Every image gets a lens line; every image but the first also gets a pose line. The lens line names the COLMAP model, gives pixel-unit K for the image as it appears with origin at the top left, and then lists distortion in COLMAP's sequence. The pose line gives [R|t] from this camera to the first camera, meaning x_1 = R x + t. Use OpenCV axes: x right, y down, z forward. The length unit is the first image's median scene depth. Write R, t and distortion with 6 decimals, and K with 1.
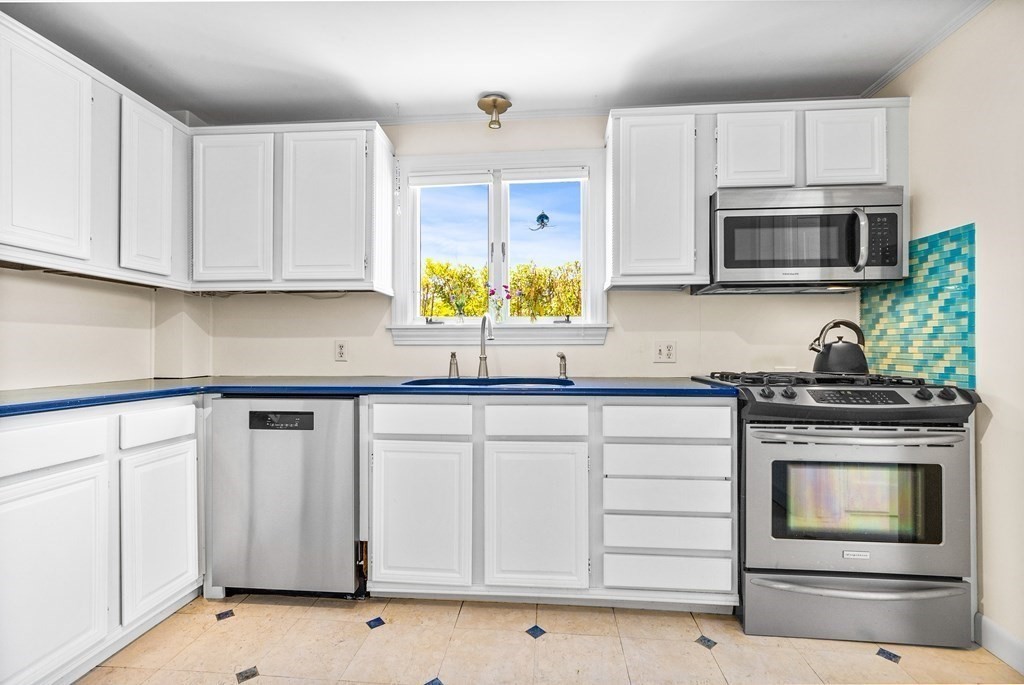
lens RADIAL K [[461.8, 0, 518.1], [0, 461.8, 340.2], [0, 0, 1]] dist [-0.002368, 0.000146]
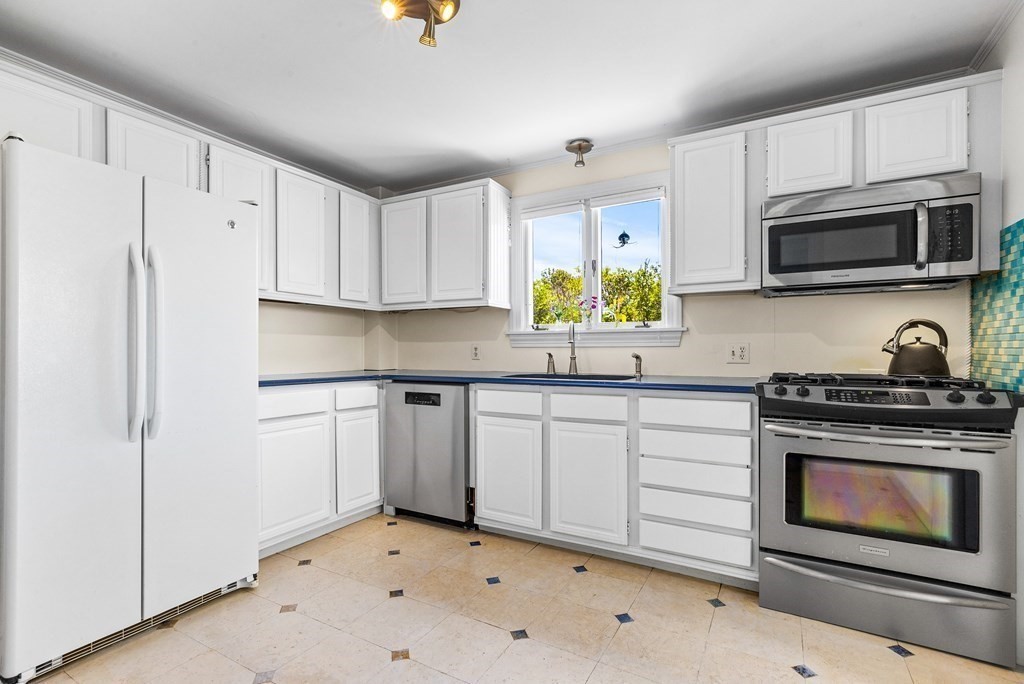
lens RADIAL K [[477.3, 0, 509.5], [0, 477.3, 345.9], [0, 0, 1]] dist [-0.003411, -0.000393]
pose [[0.904699, -0.003903, -0.426032, 0.375702], [0.007351, 0.999952, 0.006450, -0.002367], [0.425987, -0.008967, 0.904685, -0.250819]]
